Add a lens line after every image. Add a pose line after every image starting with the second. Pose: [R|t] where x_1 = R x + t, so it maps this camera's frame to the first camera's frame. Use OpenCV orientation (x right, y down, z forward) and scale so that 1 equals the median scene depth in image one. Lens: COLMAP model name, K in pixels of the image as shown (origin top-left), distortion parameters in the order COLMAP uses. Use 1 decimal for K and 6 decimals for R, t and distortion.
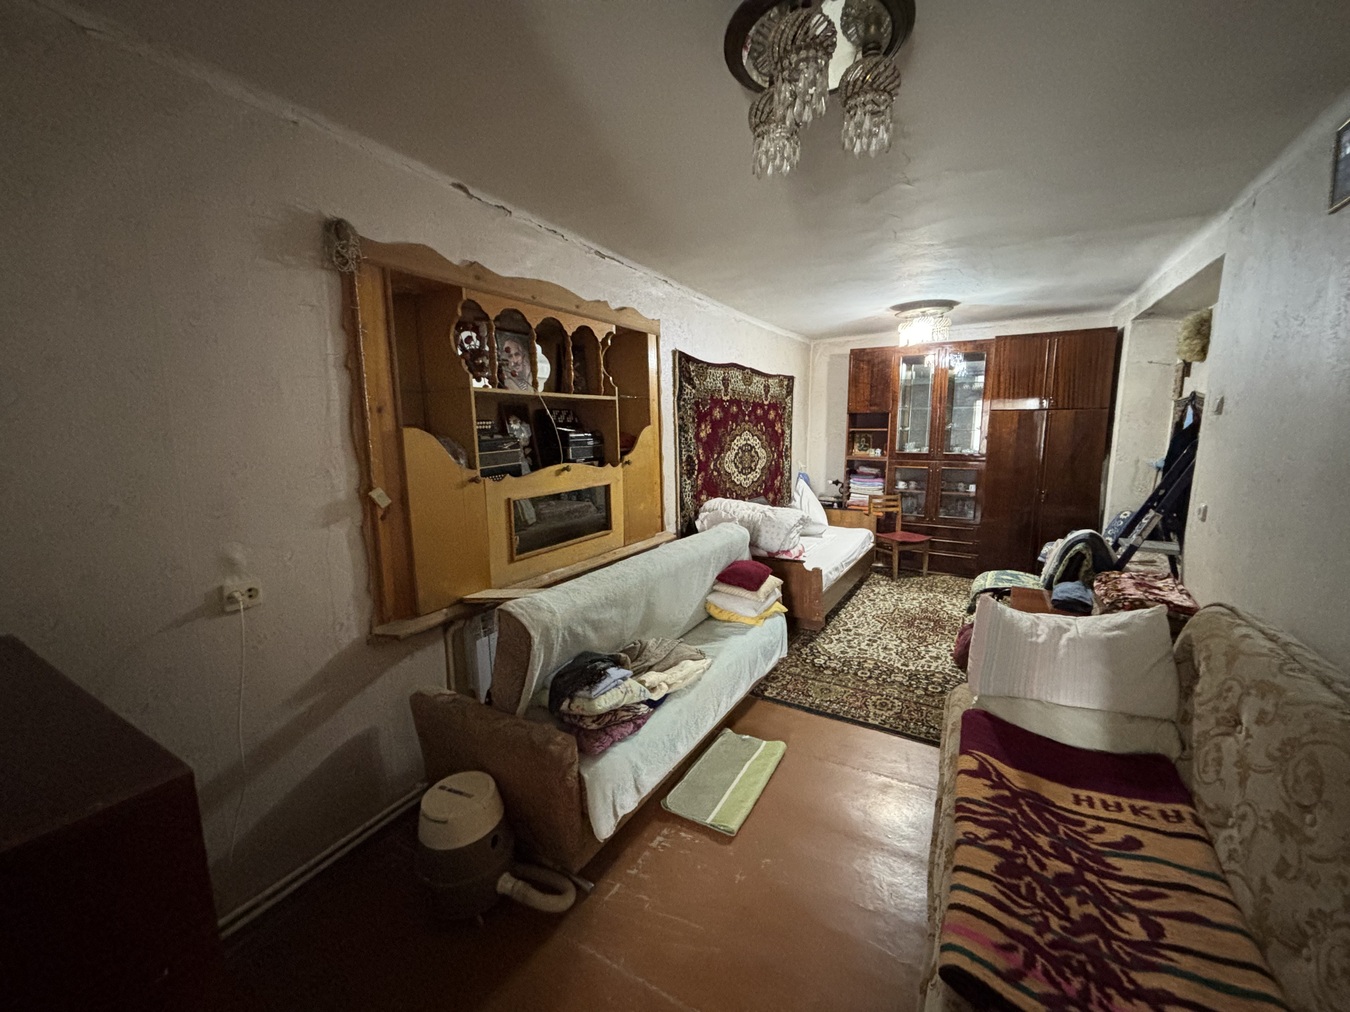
lens RADIAL K [[513.9, 0, 675.0], [0, 513.9, 506.0], [0, 0, 1]] dist [0.000257, -0.000023]
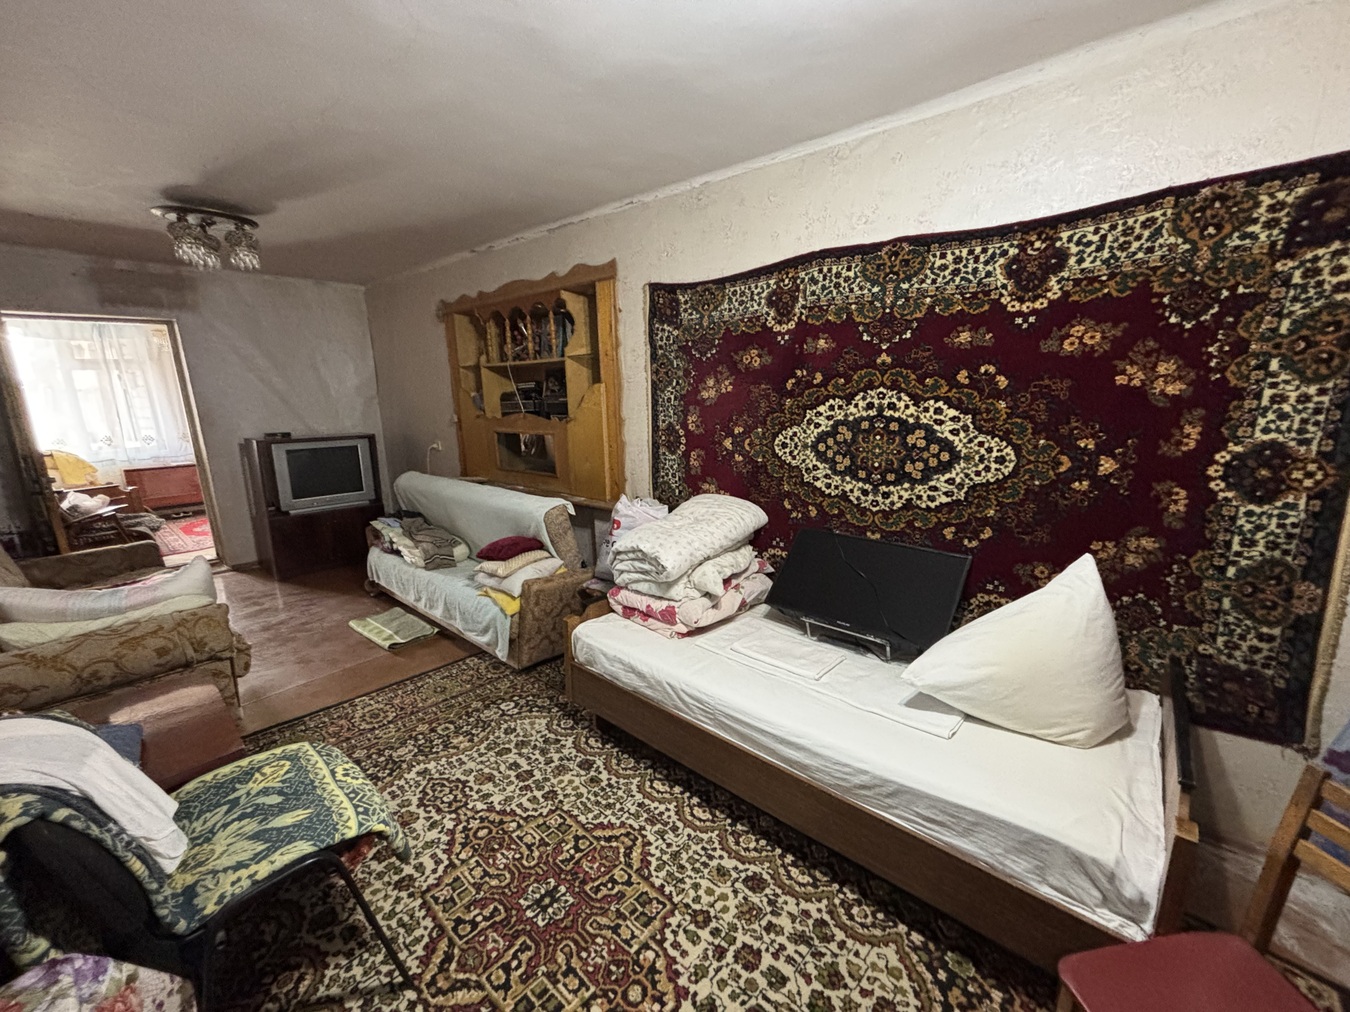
lens RADIAL K [[543.5, 0, 675.0], [0, 543.5, 506.0], [0, 0, 1]] dist [-0.001166, -0.000216]
pose [[-0.158366, 0.219703, -0.962627, 0.820813], [-0.128008, 0.962134, 0.240650, -0.173322], [0.979048, 0.161335, -0.124245, 1.129236]]
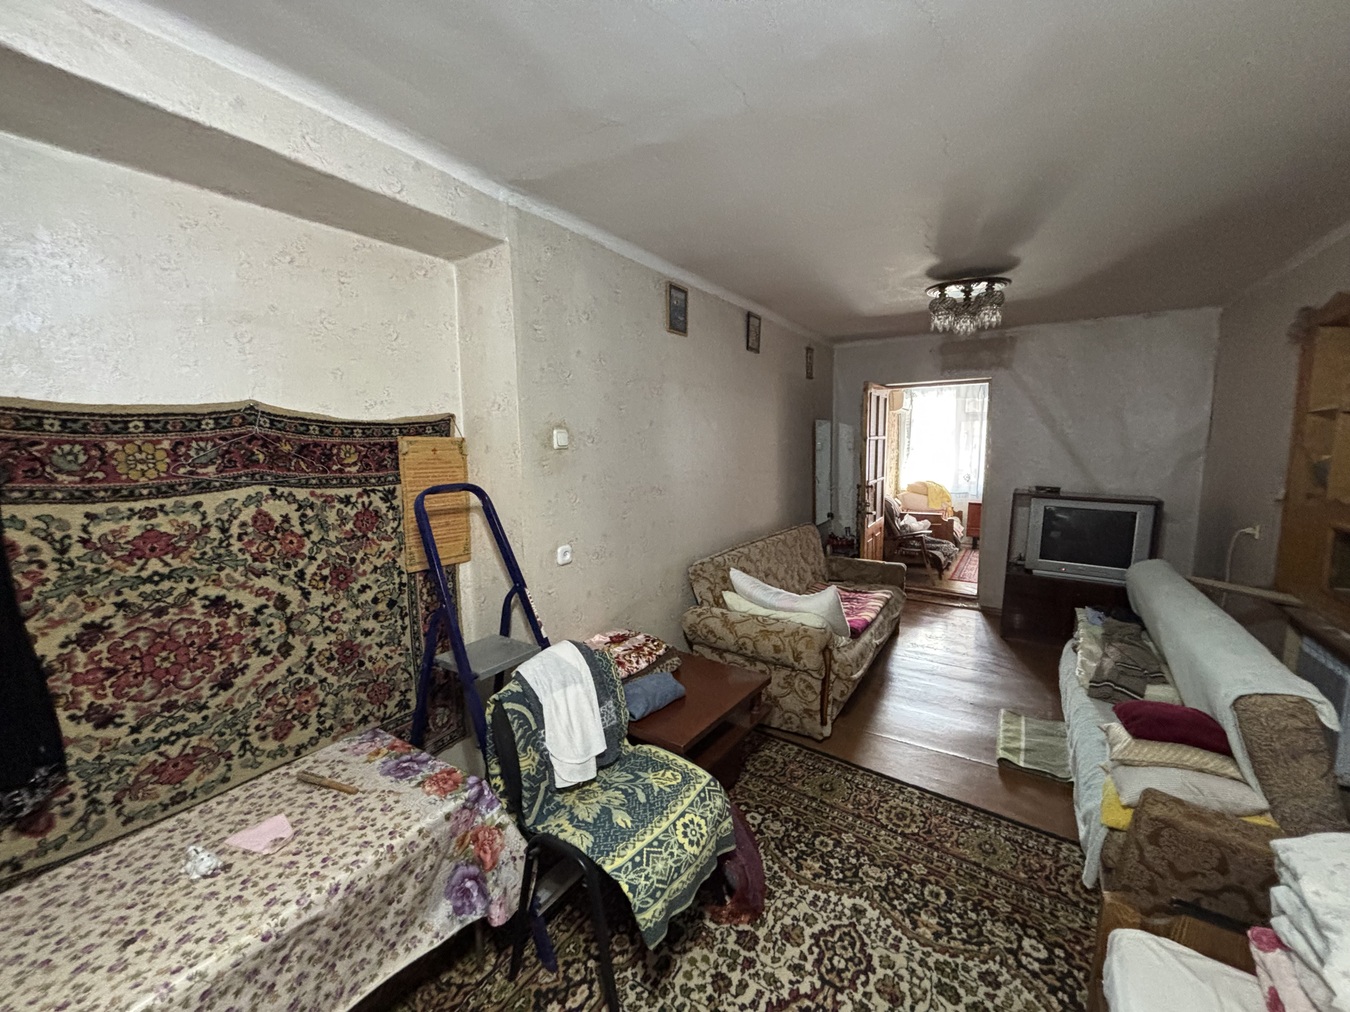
lens RADIAL K [[543.5, 0, 675.0], [0, 543.5, 506.0], [0, 0, 1]] dist [-0.001166, -0.000216]
pose [[-0.999807, 0.008312, 0.017803, 0.526521], [0.012810, 0.962795, 0.269930, -0.203618], [-0.014897, 0.270106, -0.962715, 1.207182]]
